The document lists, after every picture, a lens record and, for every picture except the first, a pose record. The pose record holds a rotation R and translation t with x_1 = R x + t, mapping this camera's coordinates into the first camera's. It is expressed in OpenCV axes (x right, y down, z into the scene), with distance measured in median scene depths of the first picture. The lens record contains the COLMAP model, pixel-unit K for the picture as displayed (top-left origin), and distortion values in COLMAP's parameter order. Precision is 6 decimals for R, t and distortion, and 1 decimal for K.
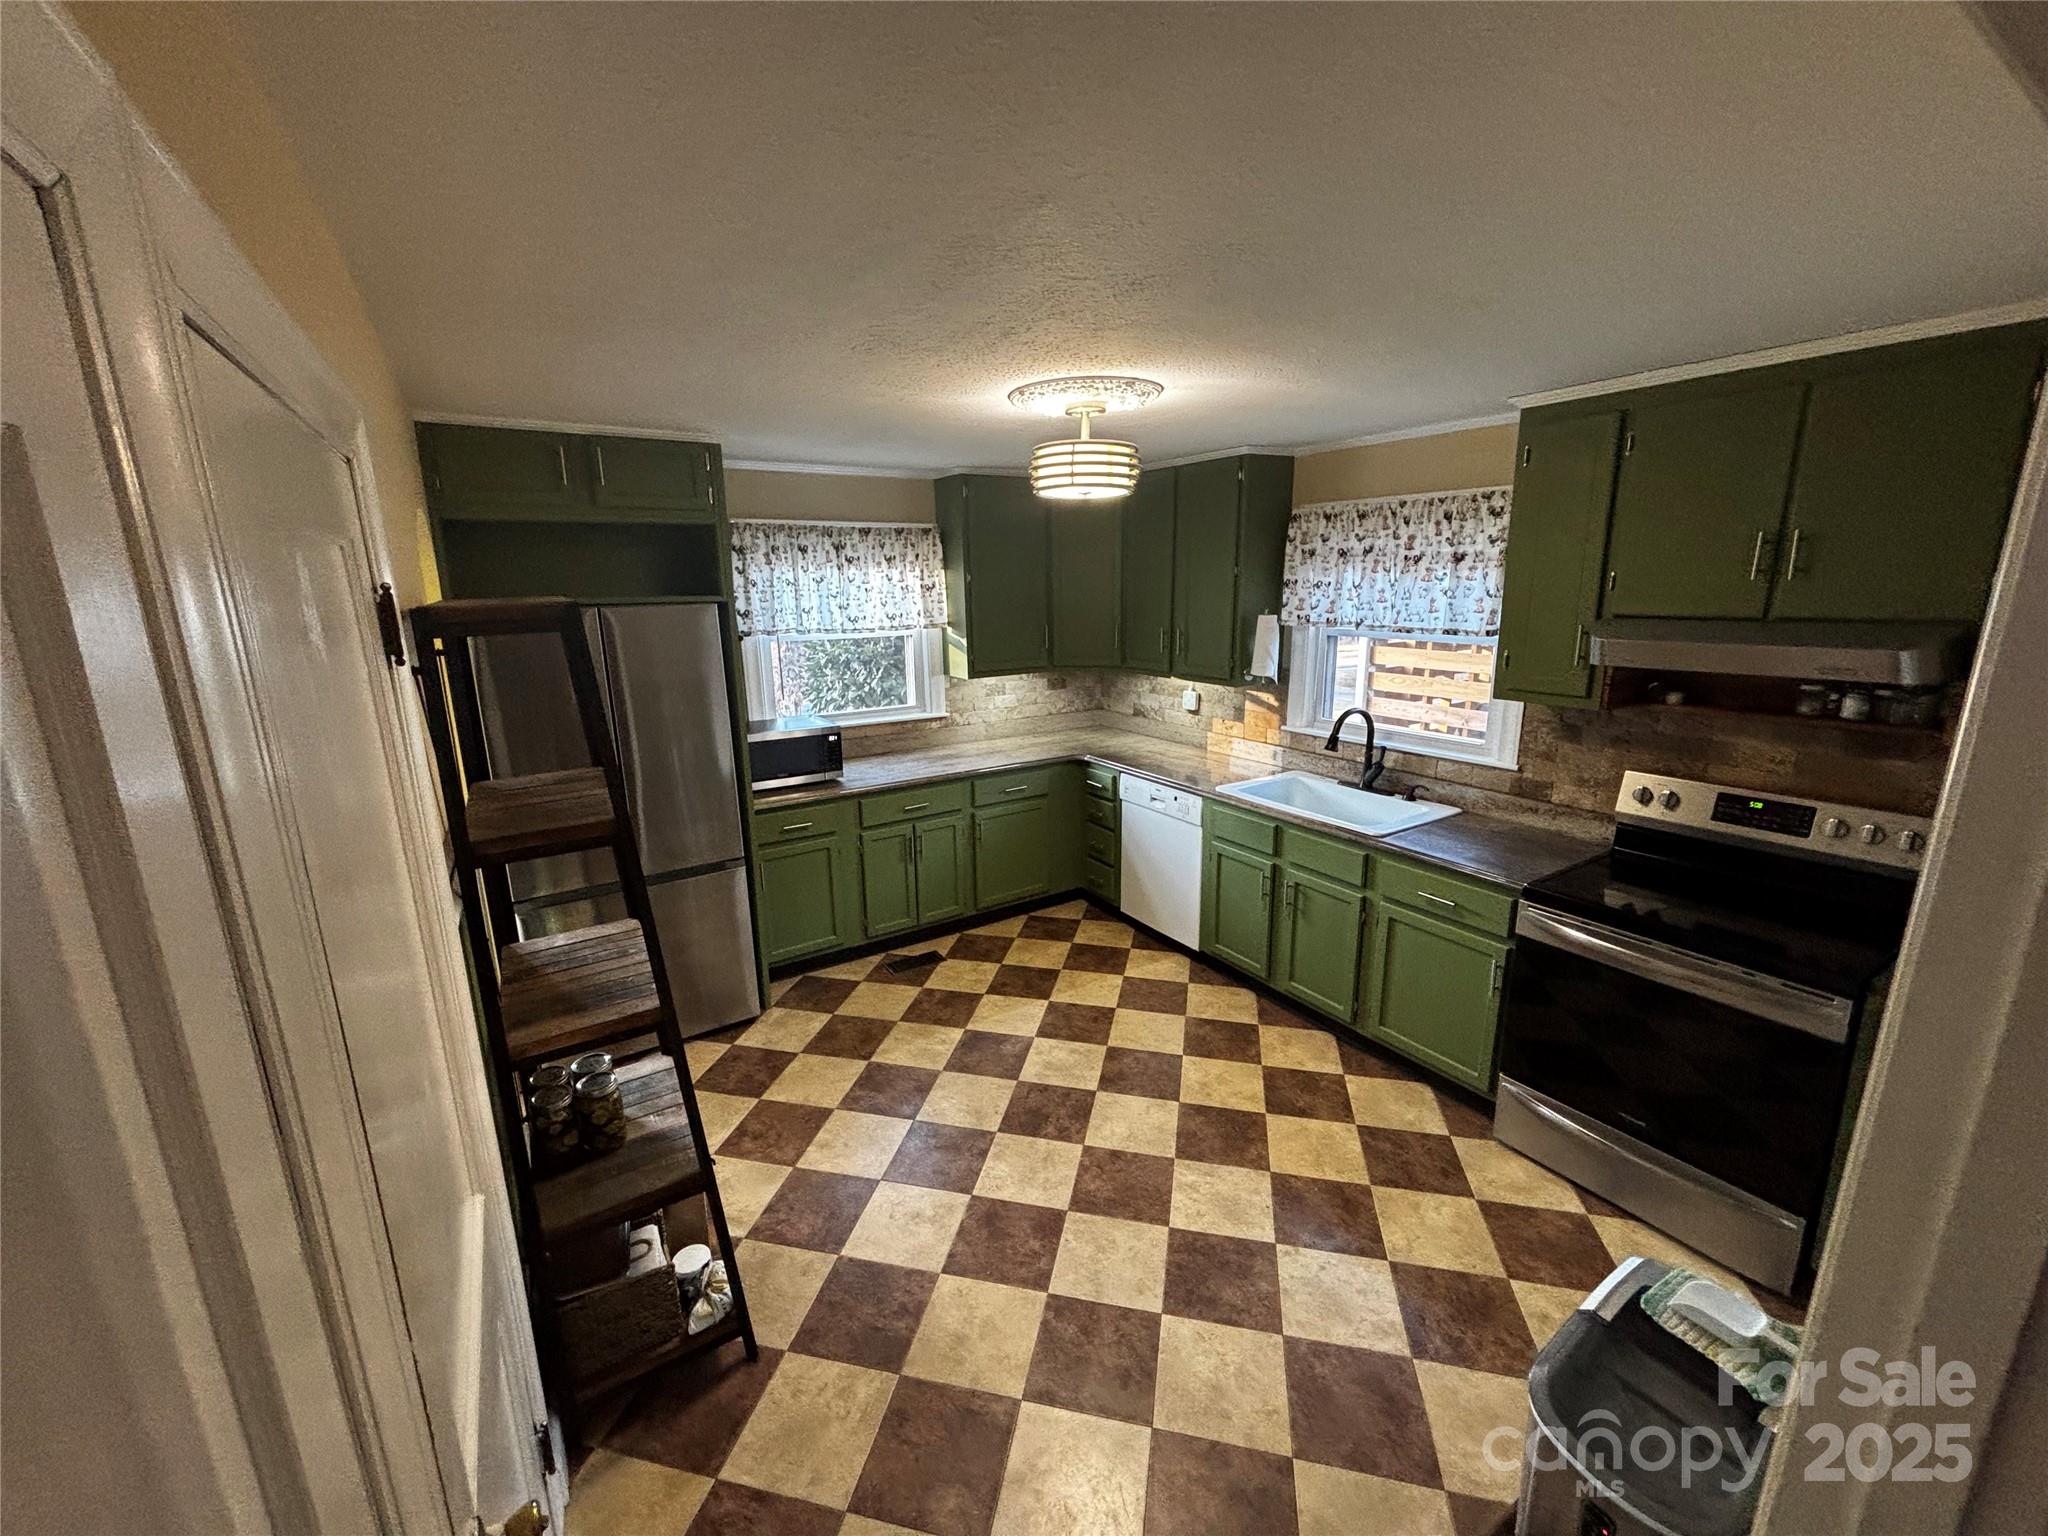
lens RADIAL K [[810.1, 0, 1024.6], [0, 810.1, 760.0], [0, 0, 1]] dist [0.001095, -0.000068]
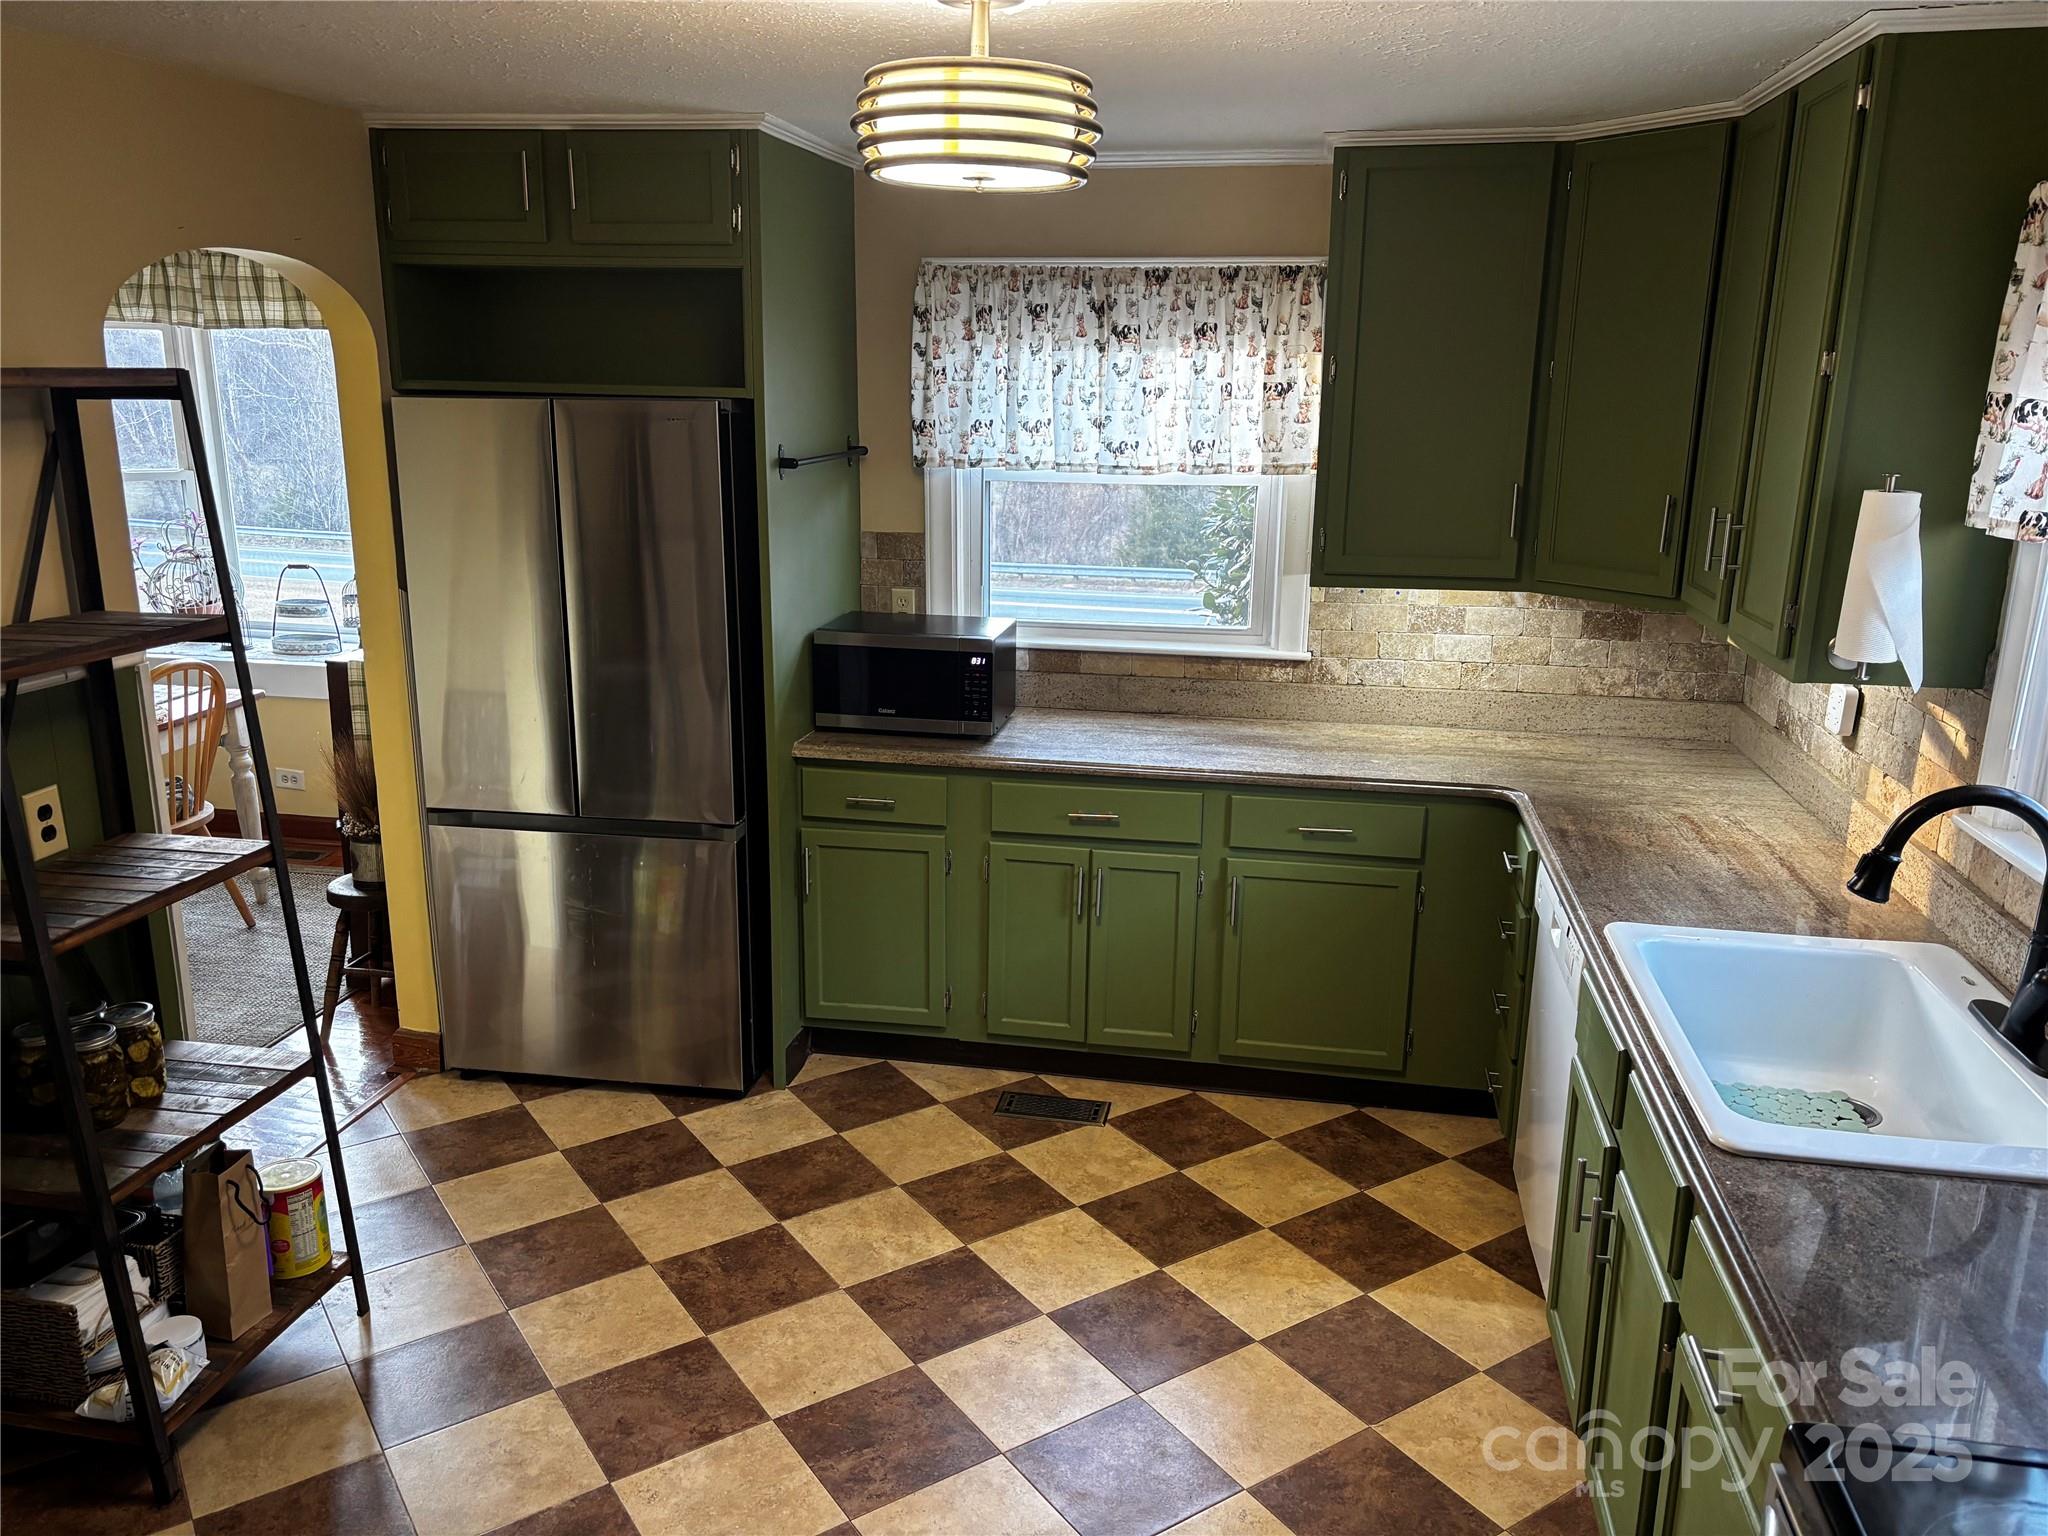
lens RADIAL K [[1546.4, 0, 1024.0], [0, 1546.4, 768.0], [0, 0, 1]] dist [0.089618, -0.109943]
pose [[0.726824, 0.192079, -0.659418, 0.467621], [-0.170795, 0.980486, 0.097347, -0.060064], [0.665248, 0.041871, 0.745447, 0.226997]]
